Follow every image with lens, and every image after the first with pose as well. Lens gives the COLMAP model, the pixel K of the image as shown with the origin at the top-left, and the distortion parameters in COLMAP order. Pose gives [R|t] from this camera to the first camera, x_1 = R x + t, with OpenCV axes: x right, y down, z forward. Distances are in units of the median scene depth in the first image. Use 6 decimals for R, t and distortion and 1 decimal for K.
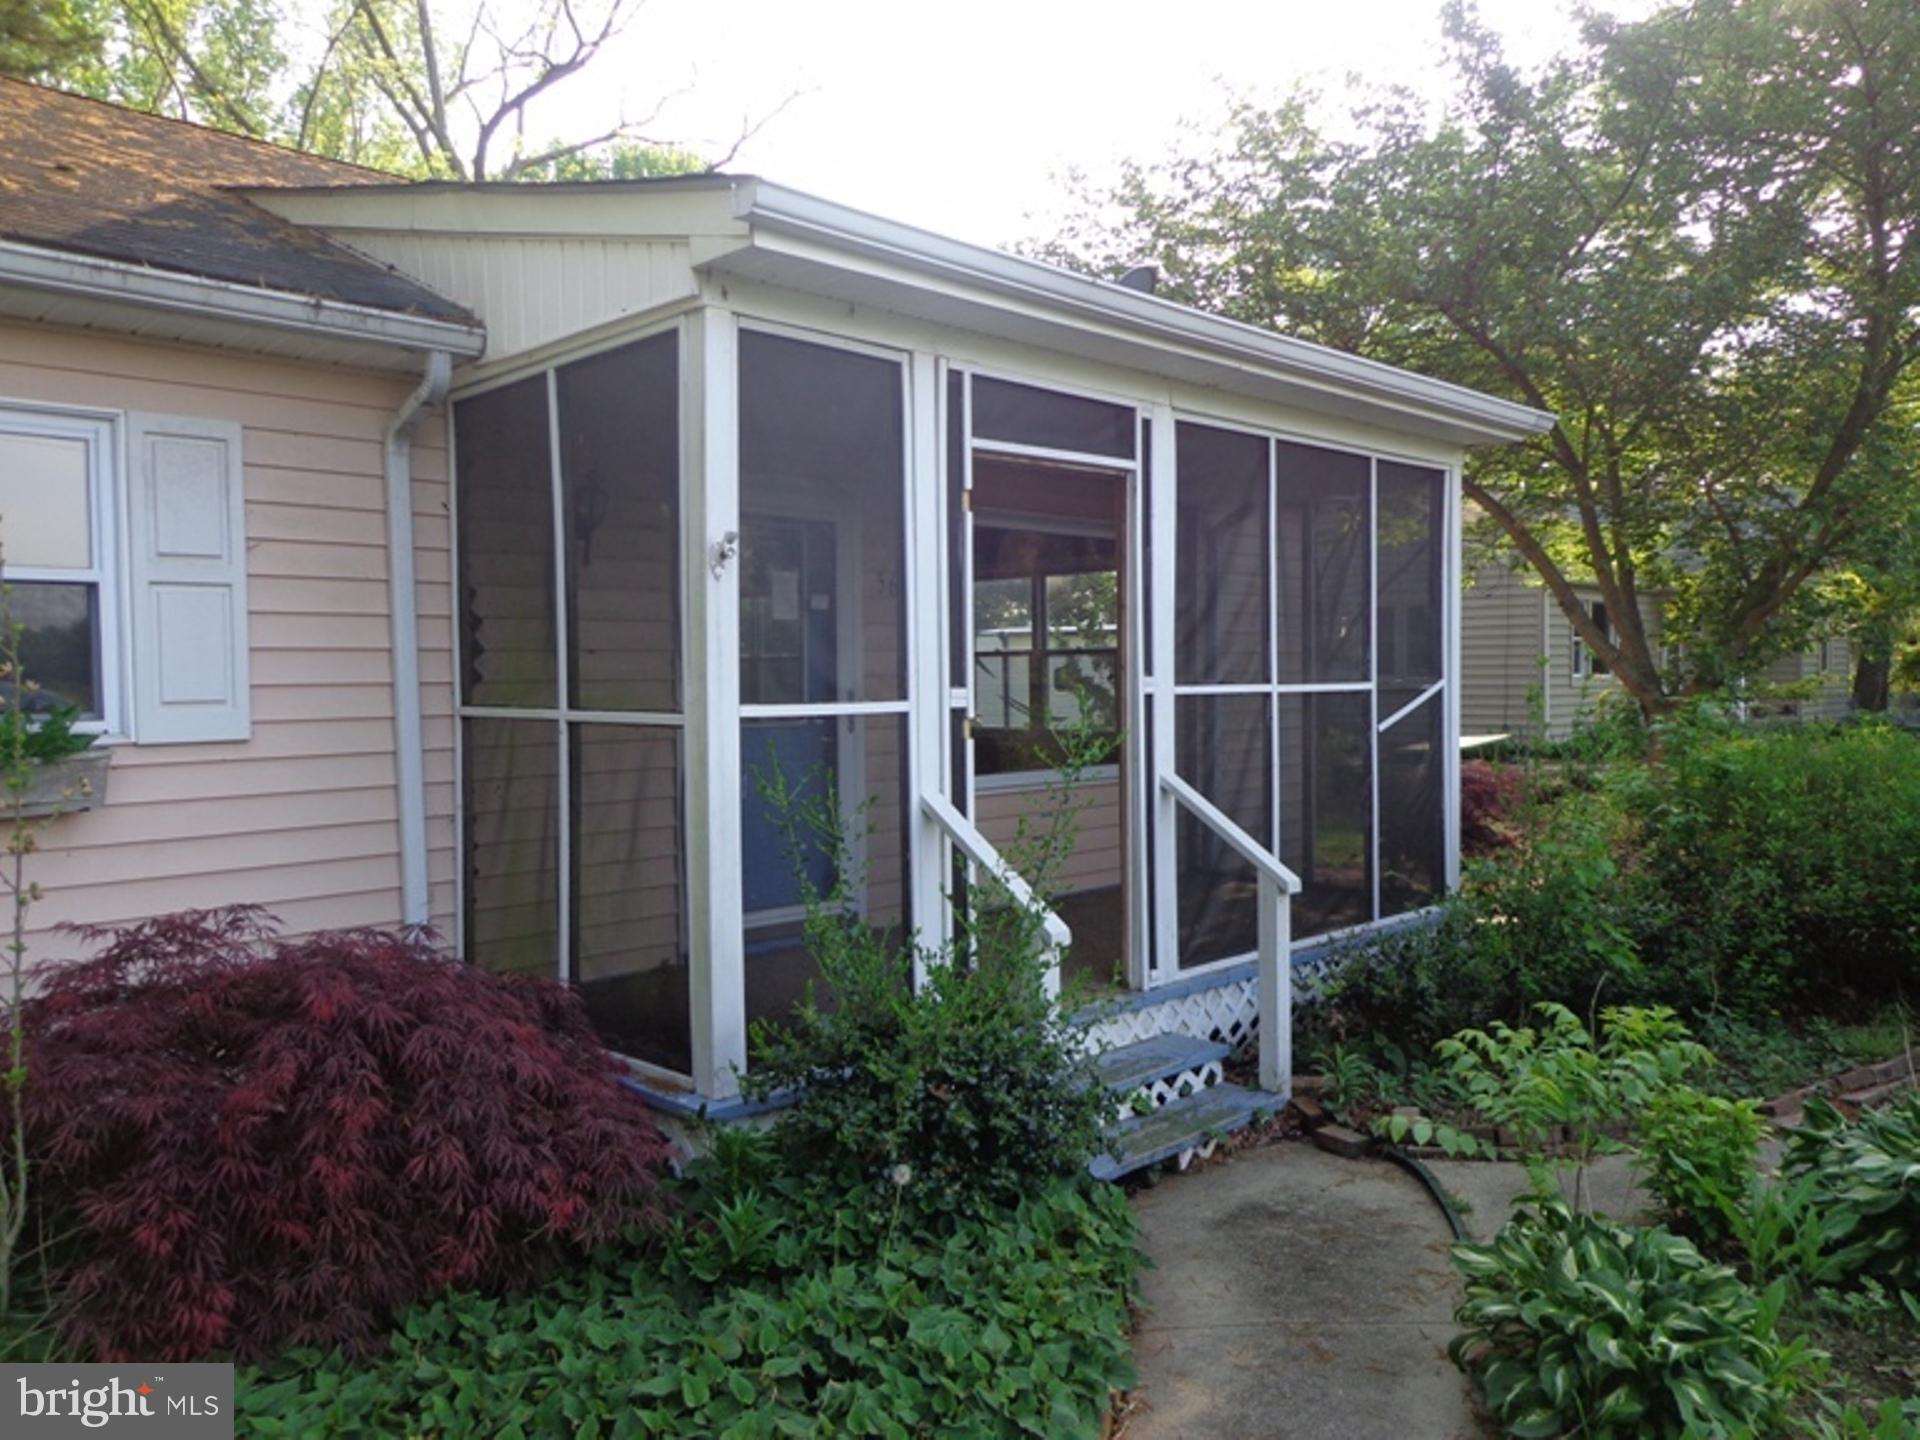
lens RADIAL K [[1411.3, 0, 954.6], [0, 1411.3, 716.3], [0, 0, 1]] dist [-0.002816, 0.005171]
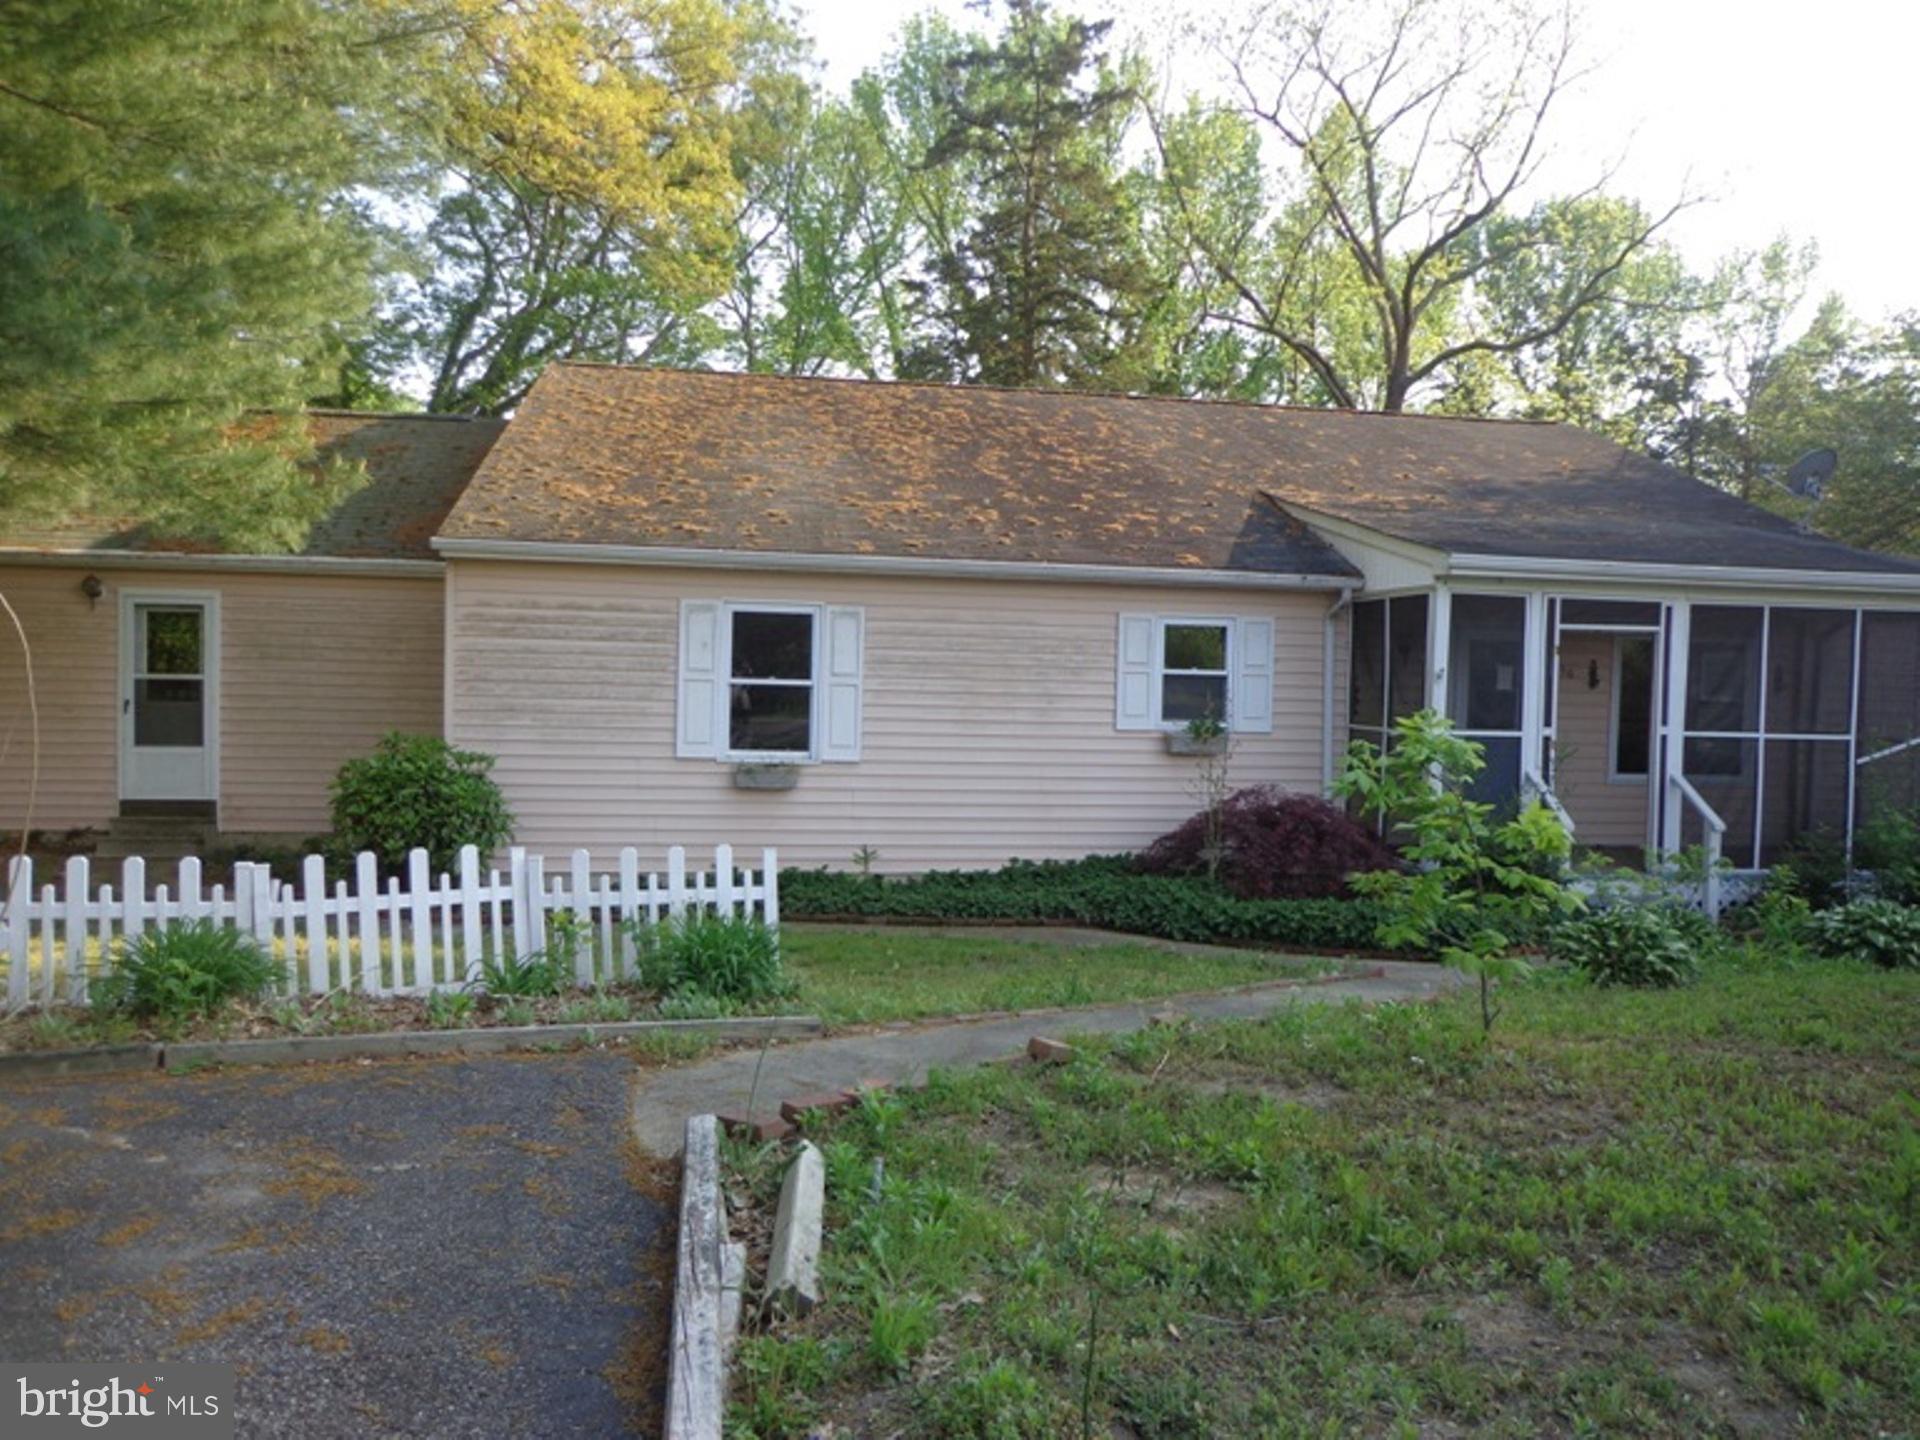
lens RADIAL K [[1411.3, 0, 958.2], [0, 1411.3, 719.0], [0, 0, 1]] dist [-0.002816, 0.005171]
pose [[0.808172, 0.051171, -0.586719, 0.533190], [-0.051808, 0.998533, 0.015725, -0.018095], [0.586663, 0.017689, 0.809638, -1.369876]]
